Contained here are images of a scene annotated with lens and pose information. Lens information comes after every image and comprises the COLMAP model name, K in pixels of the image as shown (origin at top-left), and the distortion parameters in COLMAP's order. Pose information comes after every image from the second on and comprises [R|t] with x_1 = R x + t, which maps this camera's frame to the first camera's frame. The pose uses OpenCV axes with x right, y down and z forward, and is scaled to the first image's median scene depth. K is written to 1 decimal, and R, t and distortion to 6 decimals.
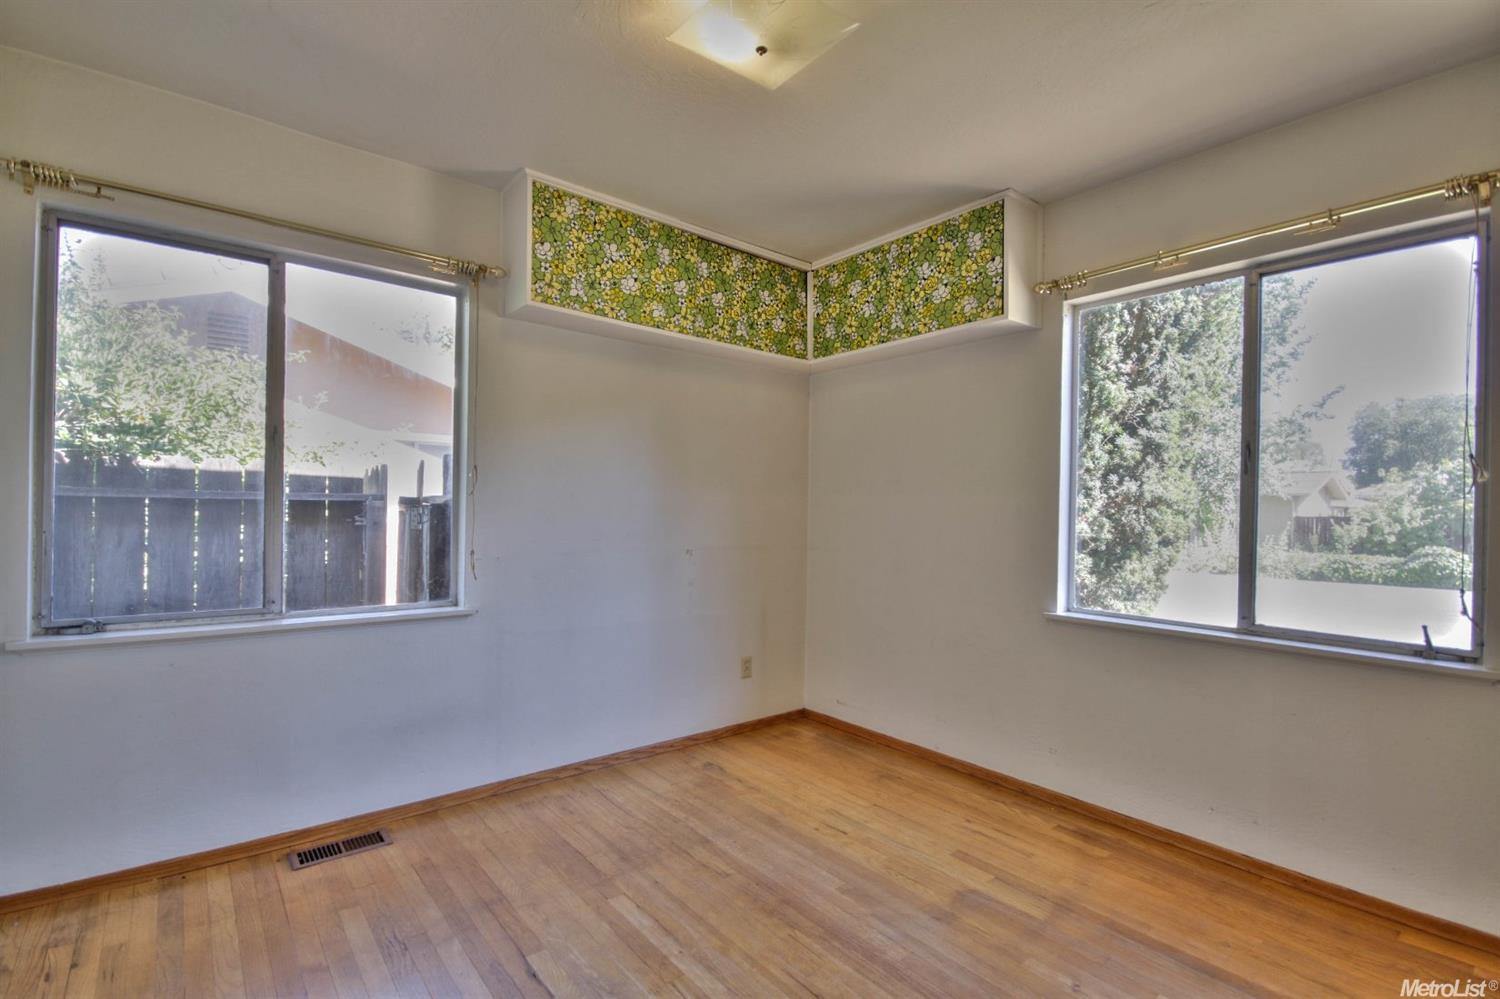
lens RADIAL K [[708.7, 0, 742.8], [0, 708.7, 504.6], [0, 0, 1]] dist [0.008764, -0.010328]
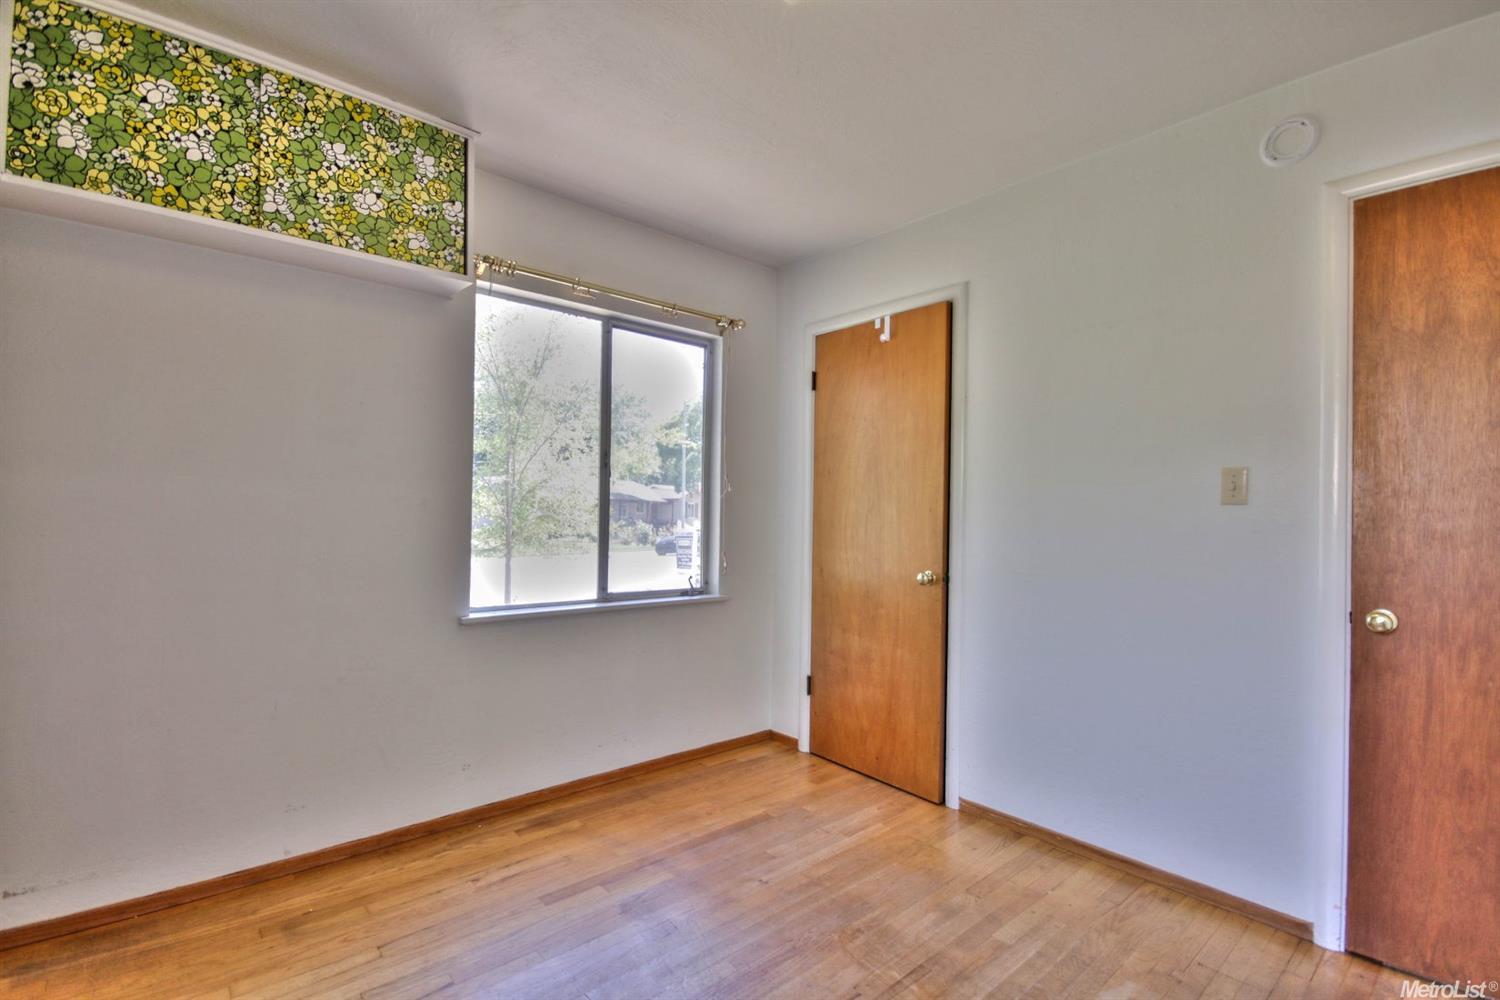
lens RADIAL K [[708.7, 0, 745.8], [0, 708.7, 510.7], [0, 0, 1]] dist [0.008764, -0.010328]
pose [[-0.072107, -0.012825, 0.997314, -0.504349], [-0.019243, 0.999749, 0.011465, -0.002144], [-0.997211, -0.018365, -0.072335, 0.717159]]
